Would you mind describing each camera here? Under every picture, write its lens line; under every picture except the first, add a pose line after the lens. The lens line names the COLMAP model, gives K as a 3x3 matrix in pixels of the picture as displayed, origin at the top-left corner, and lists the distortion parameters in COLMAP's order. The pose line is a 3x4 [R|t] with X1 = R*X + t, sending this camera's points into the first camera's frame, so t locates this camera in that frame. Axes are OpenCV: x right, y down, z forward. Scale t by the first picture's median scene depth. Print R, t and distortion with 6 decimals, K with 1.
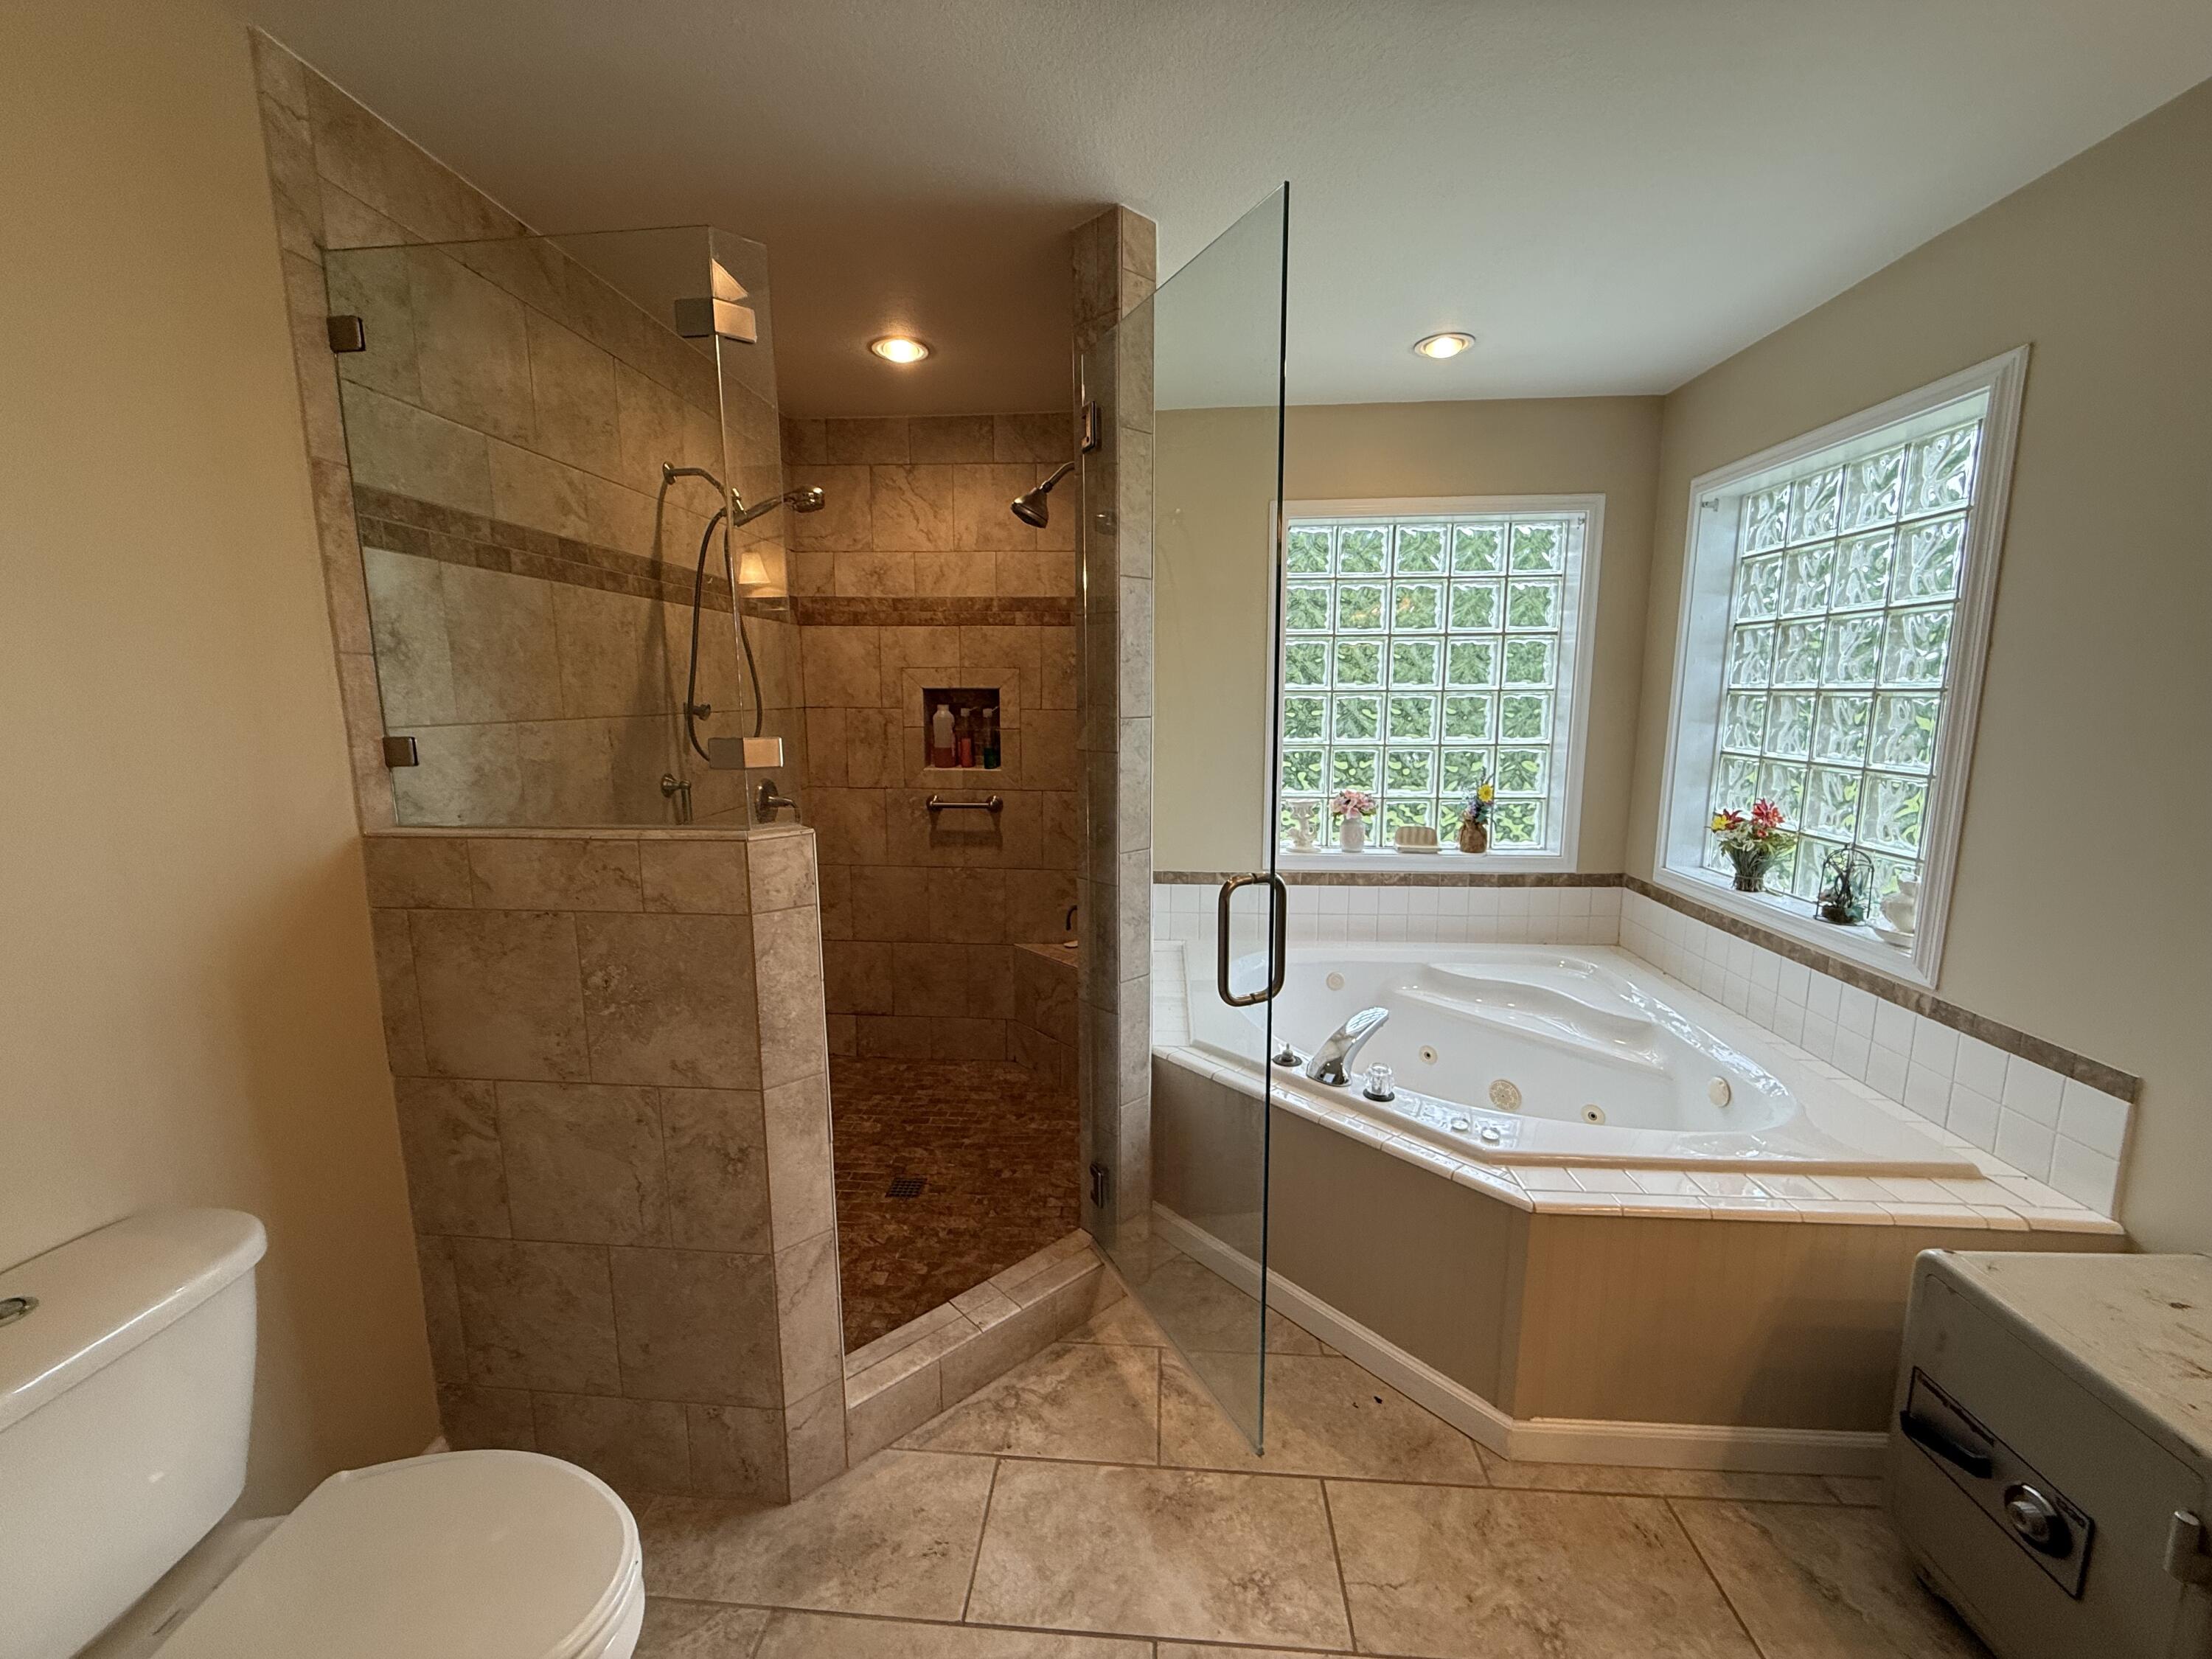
lens RADIAL K [[881.1, 0, 1098.0], [0, 881.1, 829.6], [0, 0, 1]] dist [-0.000683, -0.000263]
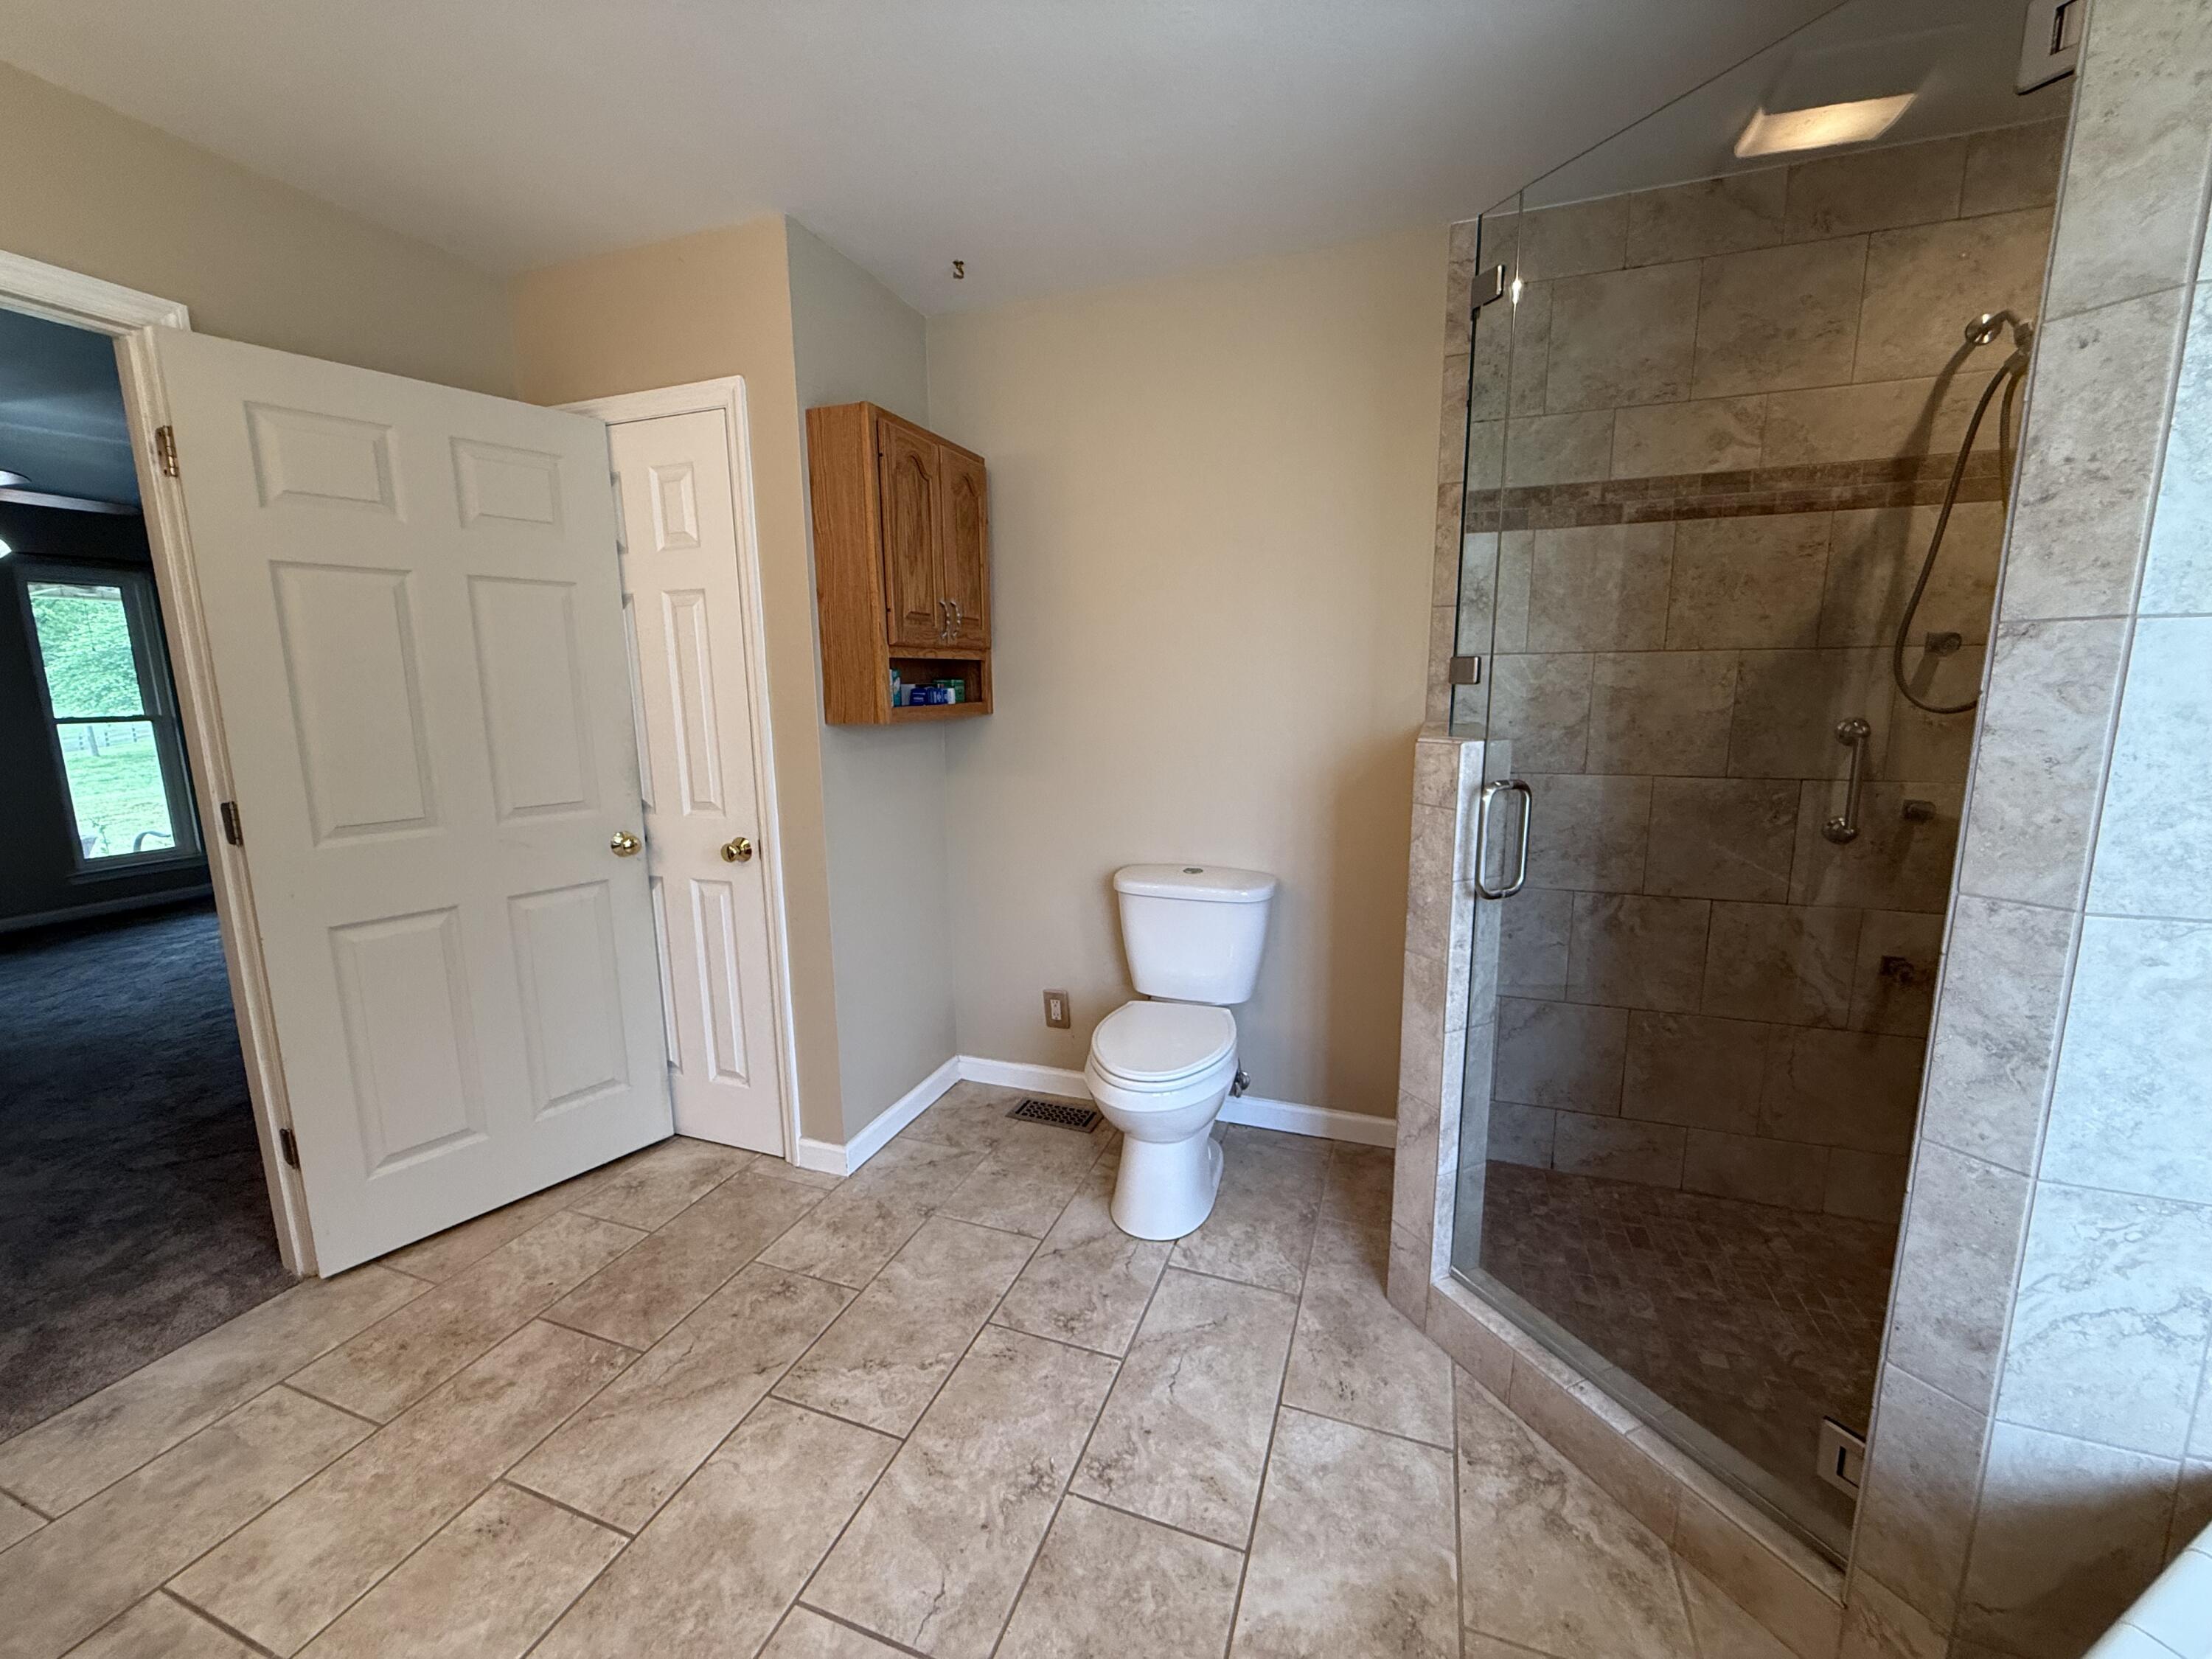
lens RADIAL K [[886.7, 0, 1099.4], [0, 886.7, 834.3], [0, 0, 1]] dist [0.000075, 0.000005]
pose [[-0.279918, 0.172284, -0.944439, 0.741914], [-0.136012, 0.966726, 0.216661, -0.056557], [0.950340, 0.189102, -0.247171, 0.746468]]
